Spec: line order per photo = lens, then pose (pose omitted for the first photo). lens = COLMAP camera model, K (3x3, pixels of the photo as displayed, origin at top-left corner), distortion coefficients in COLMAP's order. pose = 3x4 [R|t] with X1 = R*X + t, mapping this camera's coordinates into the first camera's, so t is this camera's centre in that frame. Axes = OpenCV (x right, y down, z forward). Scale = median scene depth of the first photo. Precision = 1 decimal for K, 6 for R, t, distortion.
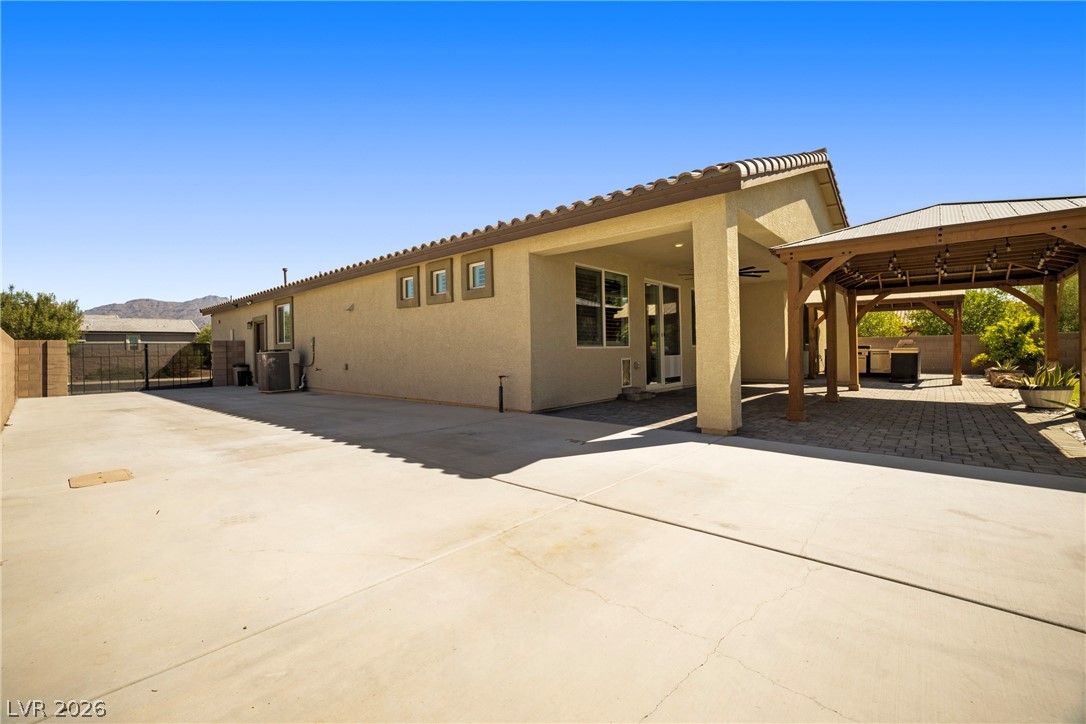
lens RADIAL K [[463.9, 0, 537.2], [0, 463.9, 357.6], [0, 0, 1]] dist [-0.030937, 0.000012]
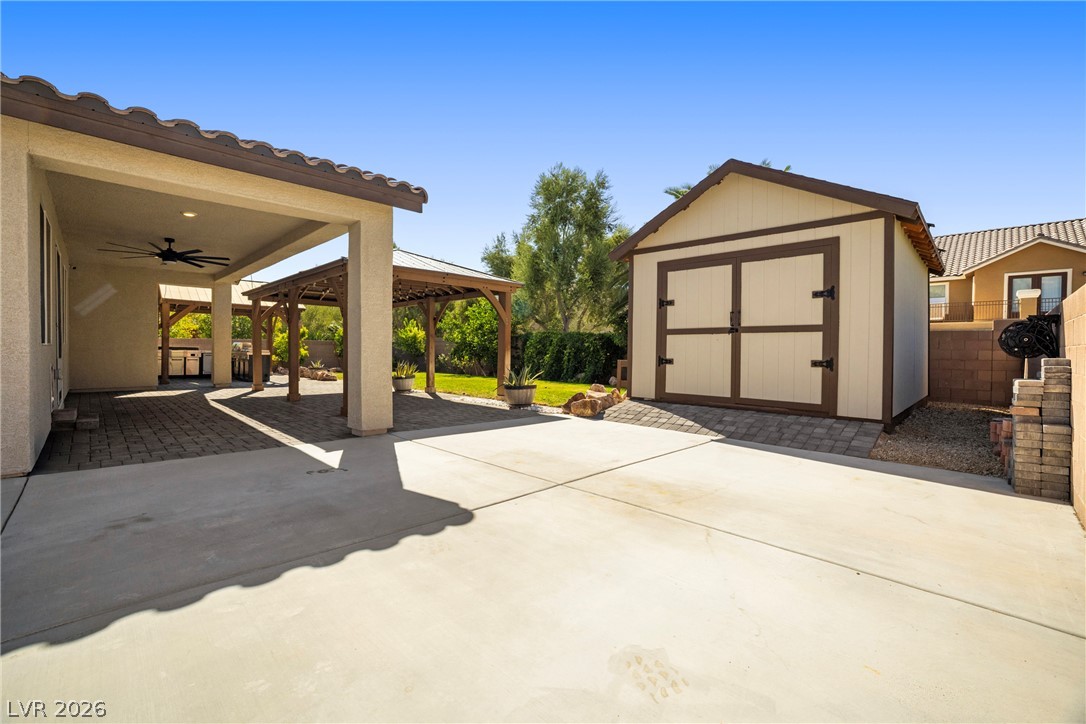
lens RADIAL K [[463.9, 0, 537.2], [0, 463.9, 357.6], [0, 0, 1]] dist [-0.030937, 0.000012]
pose [[0.060140, -0.003563, 0.998184, -0.956278], [0.006044, 0.999977, 0.003205, -0.010626], [-0.998172, 0.005841, 0.060160, 0.884541]]
